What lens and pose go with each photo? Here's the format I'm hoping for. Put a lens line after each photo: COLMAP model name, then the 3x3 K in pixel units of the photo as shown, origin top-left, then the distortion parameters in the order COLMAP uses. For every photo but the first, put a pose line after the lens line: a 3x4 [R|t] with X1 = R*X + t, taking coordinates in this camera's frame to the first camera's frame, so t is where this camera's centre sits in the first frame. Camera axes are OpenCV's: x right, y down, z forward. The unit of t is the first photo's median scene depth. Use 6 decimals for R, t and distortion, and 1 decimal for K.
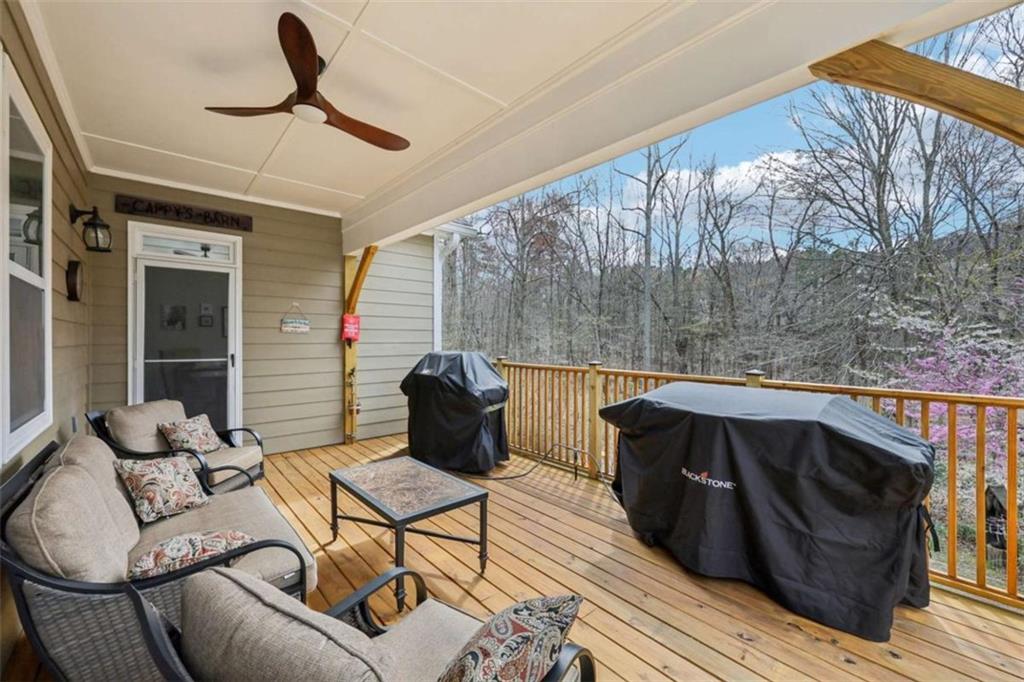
lens RADIAL K [[411.7, 0, 509.3], [0, 411.7, 339.6], [0, 0, 1]] dist [-0.002900, -0.000257]
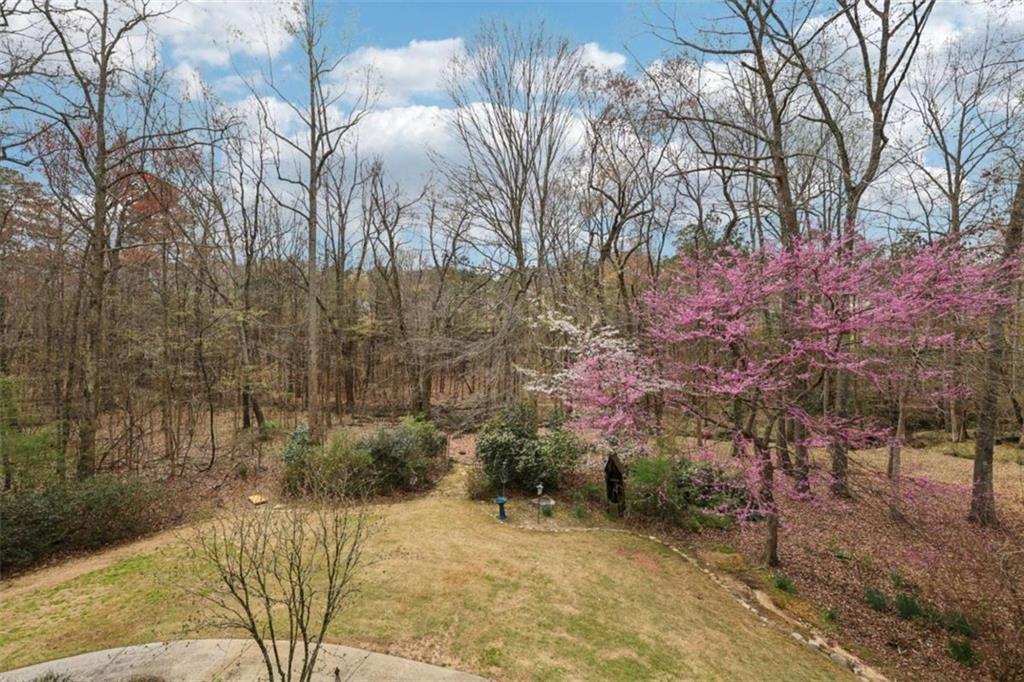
lens RADIAL K [[411.7, 0, 509.0], [0, 411.7, 342.4], [0, 0, 1]] dist [-0.002900, -0.000257]
pose [[0.704420, -0.005100, 0.709765, 0.019060], [0.004649, 0.999986, 0.002571, 0.001530], [-0.709768, 0.001489, 0.704434, 0.109319]]
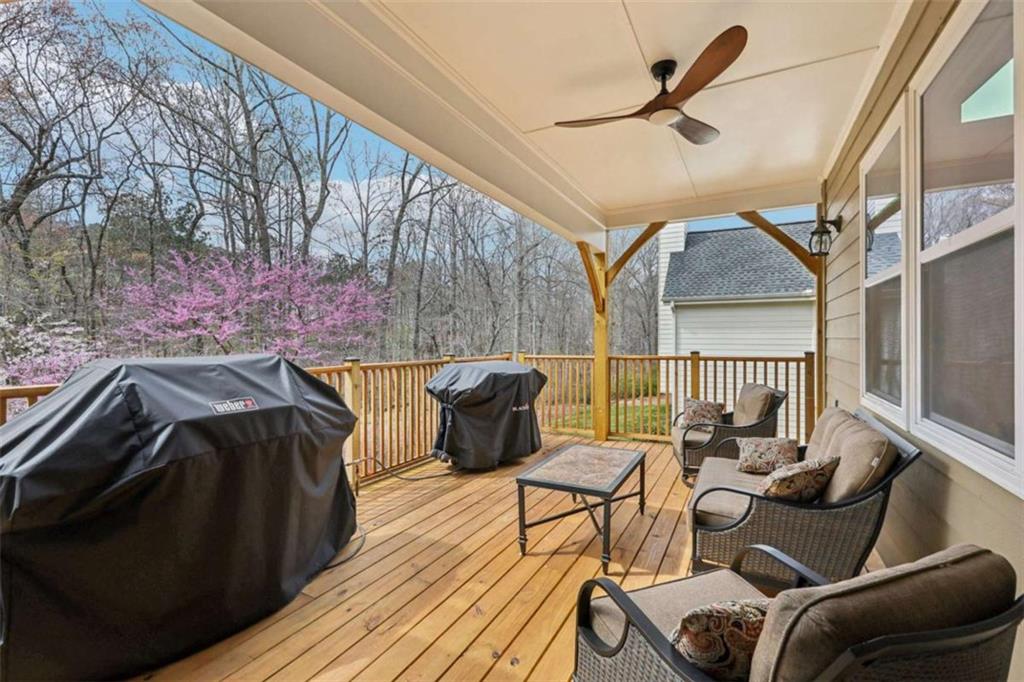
lens RADIAL K [[451.5, 0, 514.0], [0, 451.5, 343.5], [0, 0, 1]] dist [-0.000203, 0.000328]
pose [[-0.356558, -0.011024, 0.934208, -0.091906], [-0.006629, 0.999935, 0.009270, 0.001011], [-0.934250, -0.002888, -0.356607, 0.113354]]
